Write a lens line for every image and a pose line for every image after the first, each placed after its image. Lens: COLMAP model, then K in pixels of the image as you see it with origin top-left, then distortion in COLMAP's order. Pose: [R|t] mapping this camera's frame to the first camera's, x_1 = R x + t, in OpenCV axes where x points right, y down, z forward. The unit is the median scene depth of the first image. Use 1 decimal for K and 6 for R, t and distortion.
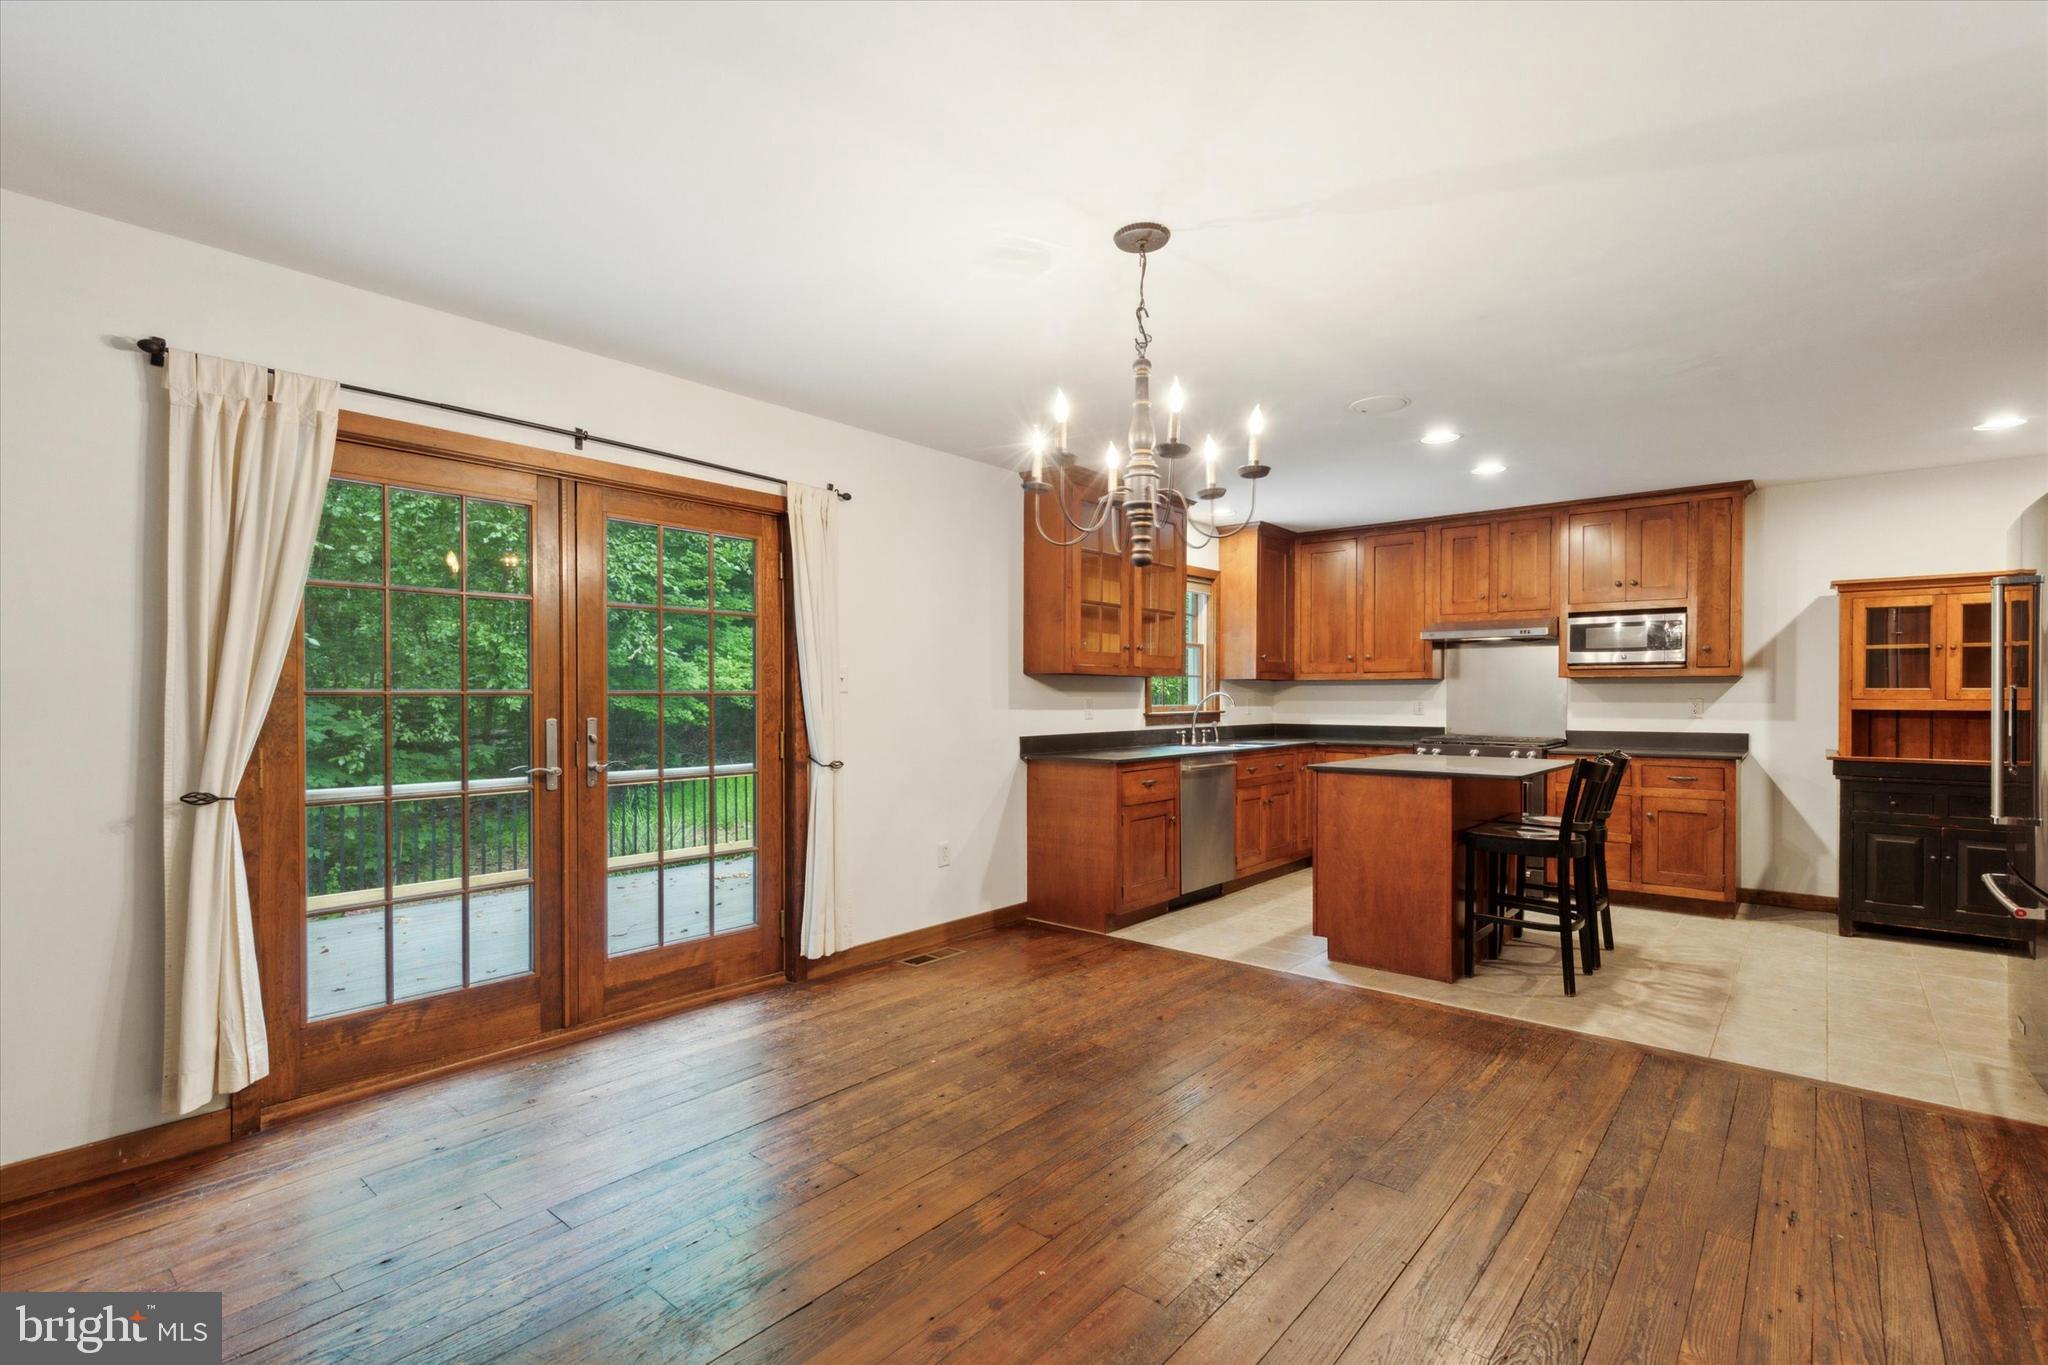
lens RADIAL K [[947.8, 0, 1024.9], [0, 947.8, 690.2], [0, 0, 1]] dist [0.006381, 0.000760]
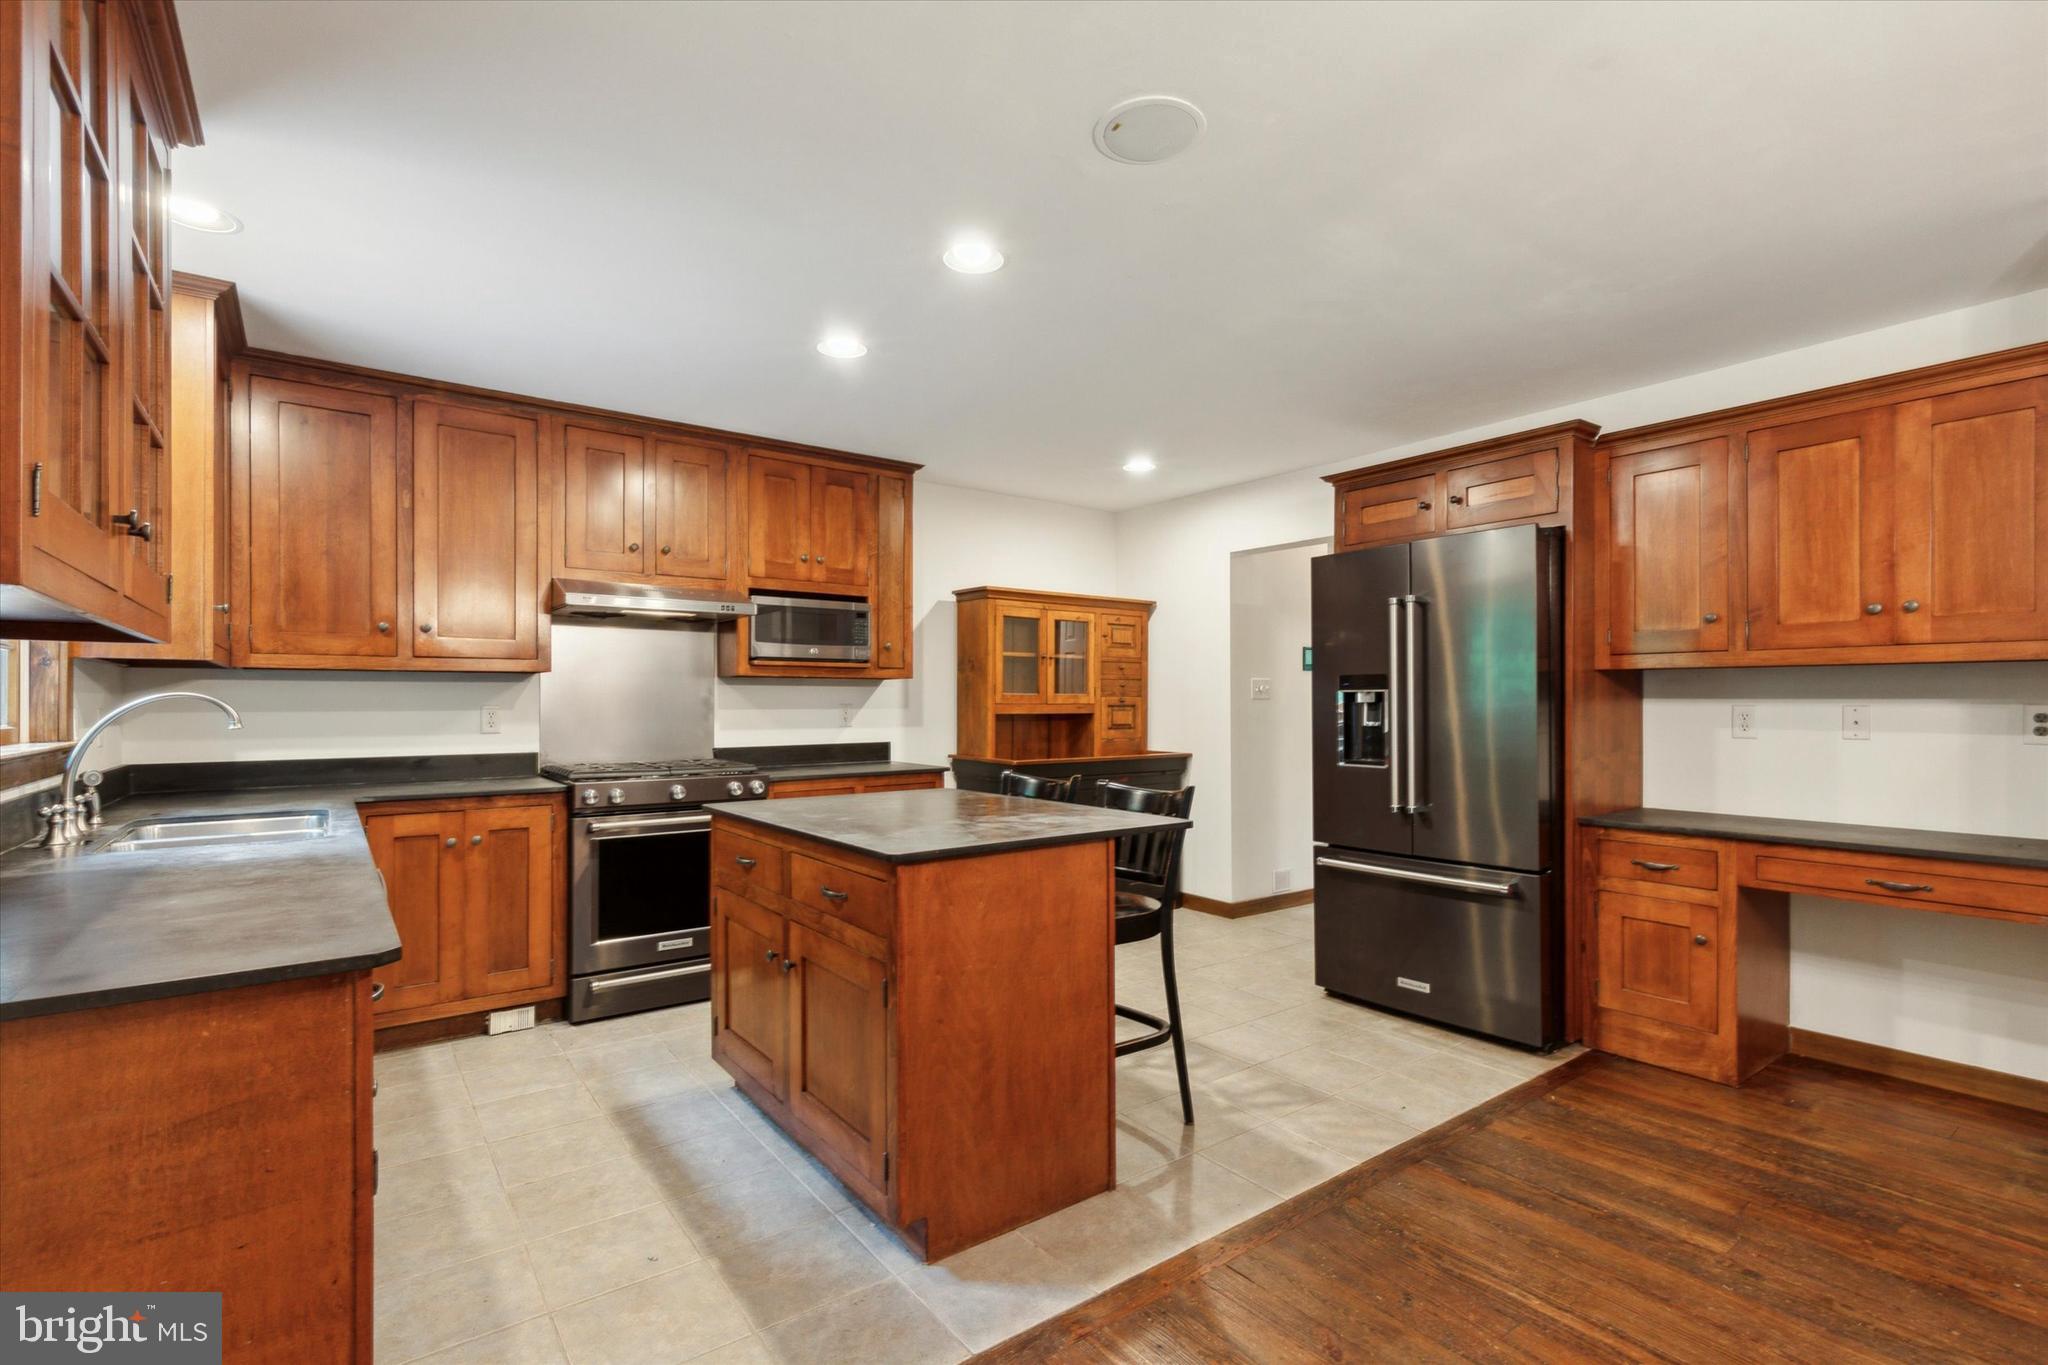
lens RADIAL K [[947.8, 0, 1027.0], [0, 947.8, 701.4], [0, 0, 1]] dist [0.006381, 0.000760]
pose [[0.224181, 0.000322, 0.974548, -0.116741], [-0.003574, 0.999993, 0.000492, 0.006477], [-0.974541, -0.003593, 0.224180, 0.794503]]
